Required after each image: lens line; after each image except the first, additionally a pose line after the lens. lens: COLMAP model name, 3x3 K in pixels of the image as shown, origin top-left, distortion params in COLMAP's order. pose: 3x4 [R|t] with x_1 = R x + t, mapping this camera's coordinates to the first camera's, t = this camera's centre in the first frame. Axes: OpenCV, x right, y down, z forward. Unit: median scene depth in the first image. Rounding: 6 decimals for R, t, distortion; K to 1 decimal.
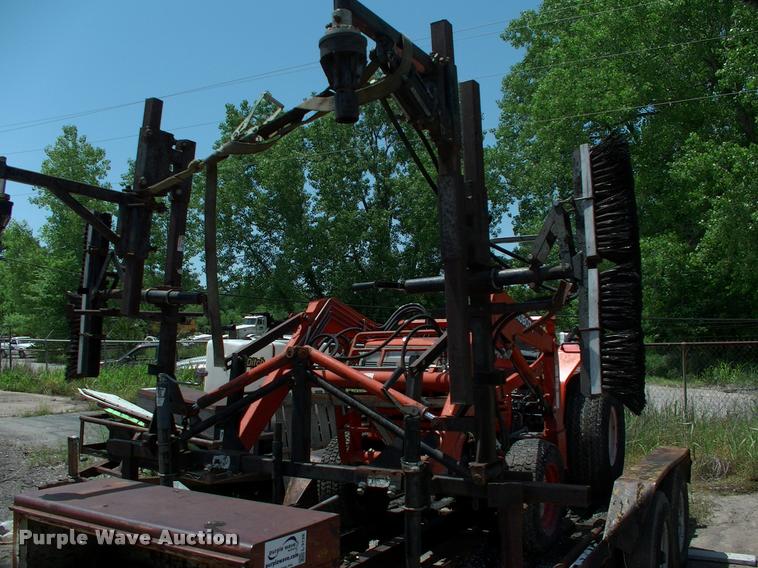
lens RADIAL K [[705.2, 0, 388.2], [0, 705.2, 285.2], [0, 0, 1]] dist [-0.153788, 0.065729]
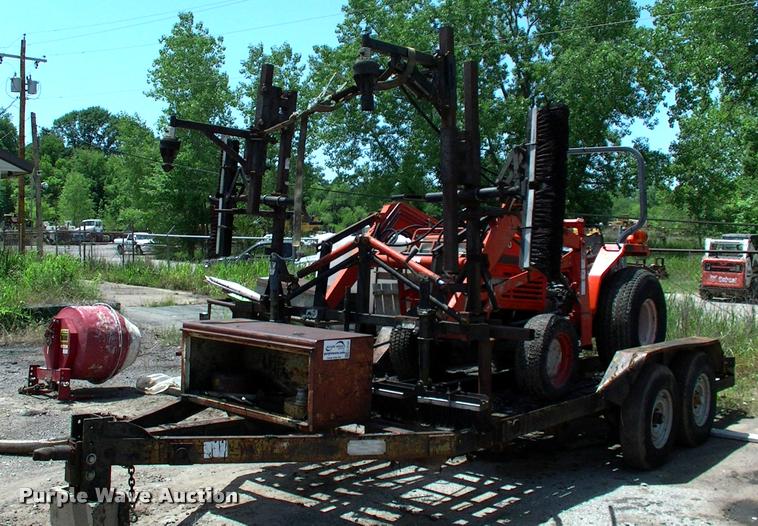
lens RADIAL K [[856.3, 0, 379.5], [0, 856.3, 233.7], [0, 0, 1]] dist [-0.122133, -0.009385]
pose [[0.978918, 0.021766, -0.203093, 0.211474], [-0.008396, 0.997753, 0.066466, -0.029719], [0.204083, -0.063359, 0.976901, -0.587417]]
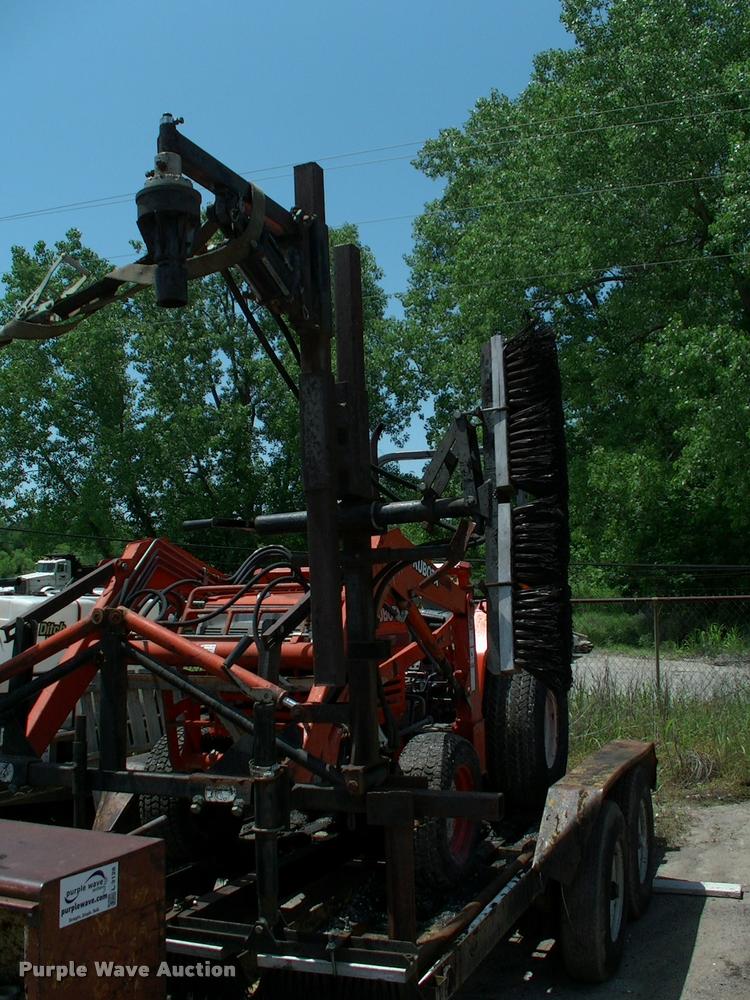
lens RADIAL K [[1025.2, 0, 375.0], [0, 1025.2, 500.0], [0, 0, 1]] dist [-0.168006, 0.094481]
pose [[0.992806, 0.002857, 0.119702, 0.014202], [-0.001281, 0.999912, -0.013240, -0.007618], [-0.119729, 0.012991, 0.992722, -0.046401]]
